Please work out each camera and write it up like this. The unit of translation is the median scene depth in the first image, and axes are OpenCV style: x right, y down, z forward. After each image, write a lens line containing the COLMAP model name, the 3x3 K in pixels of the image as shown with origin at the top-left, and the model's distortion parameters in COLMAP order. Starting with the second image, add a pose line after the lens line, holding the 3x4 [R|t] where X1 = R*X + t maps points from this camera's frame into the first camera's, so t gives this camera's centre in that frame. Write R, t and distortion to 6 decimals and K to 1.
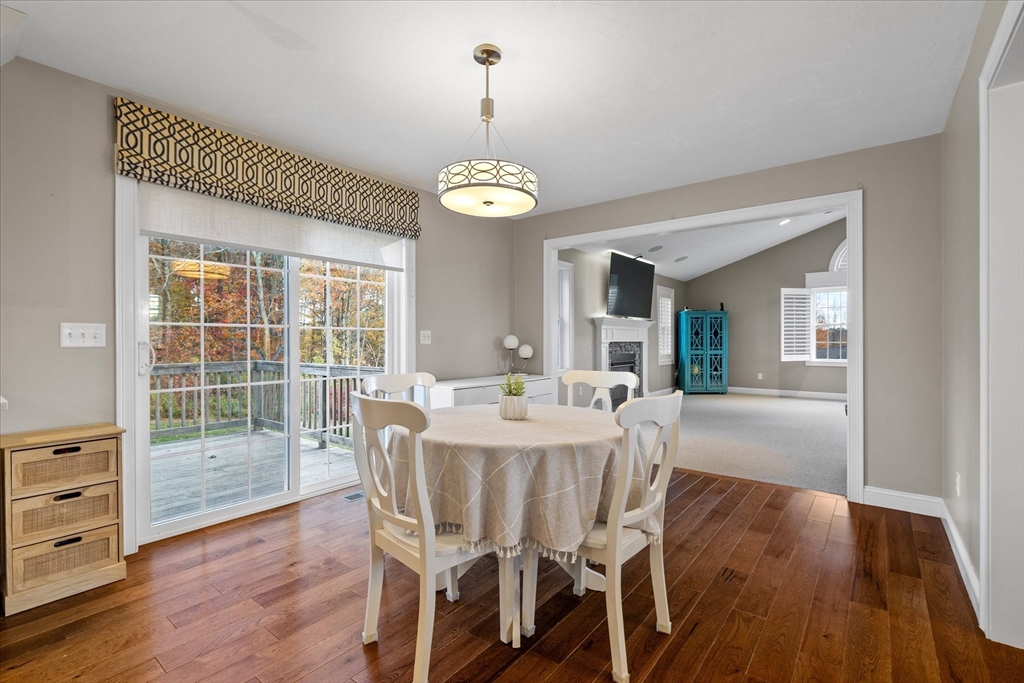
lens RADIAL K [[476.4, 0, 504.3], [0, 476.4, 340.3], [0, 0, 1]] dist [-0.003626, -0.000085]
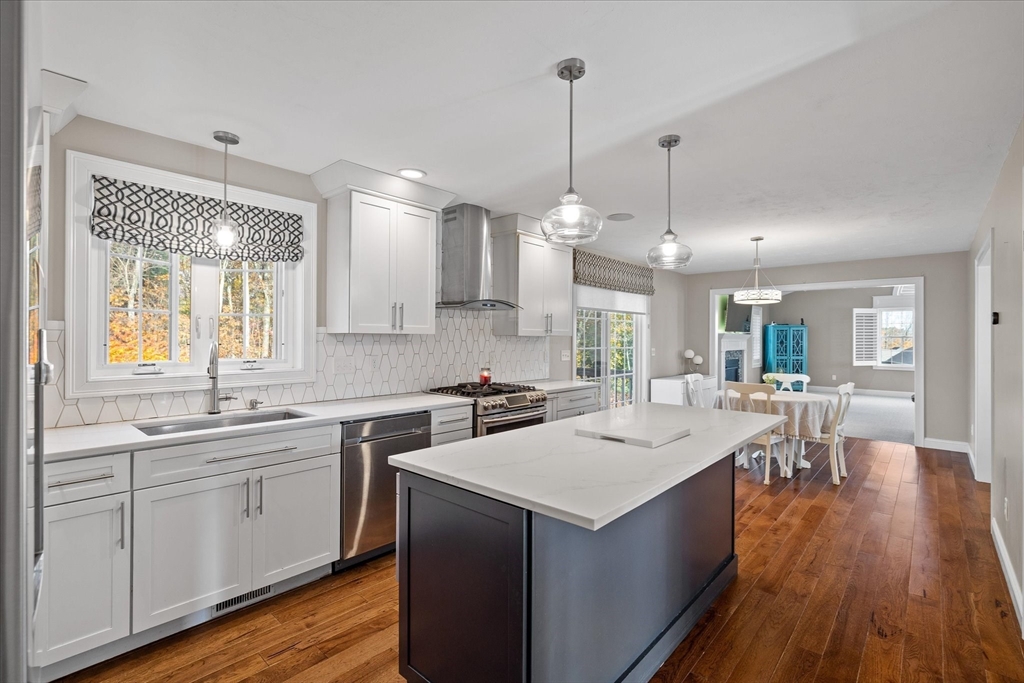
lens RADIAL K [[476.4, 0, 511.1], [0, 476.4, 333.8], [0, 0, 1]] dist [-0.003626, -0.000085]
pose [[0.998081, 0.005762, -0.061659, -0.265001], [-0.006373, 0.999932, -0.009724, -0.024318], [0.061599, 0.010098, 0.998050, -0.340693]]
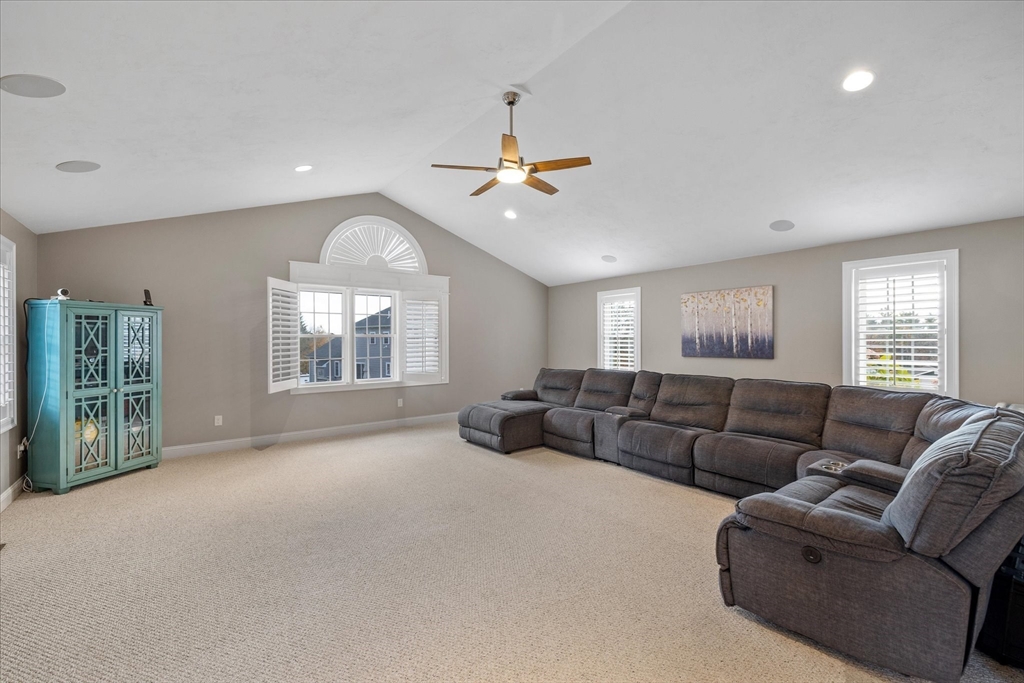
lens RADIAL K [[430.0, 0, 513.7], [0, 430.0, 338.7], [0, 0, 1]] dist [0.003342, 0.000244]
pose [[0.231211, 0.001723, 0.972902, 0.112193], [0.002190, 0.999995, -0.002291, -0.027941], [-0.972901, 0.002661, 0.231206, 0.588143]]
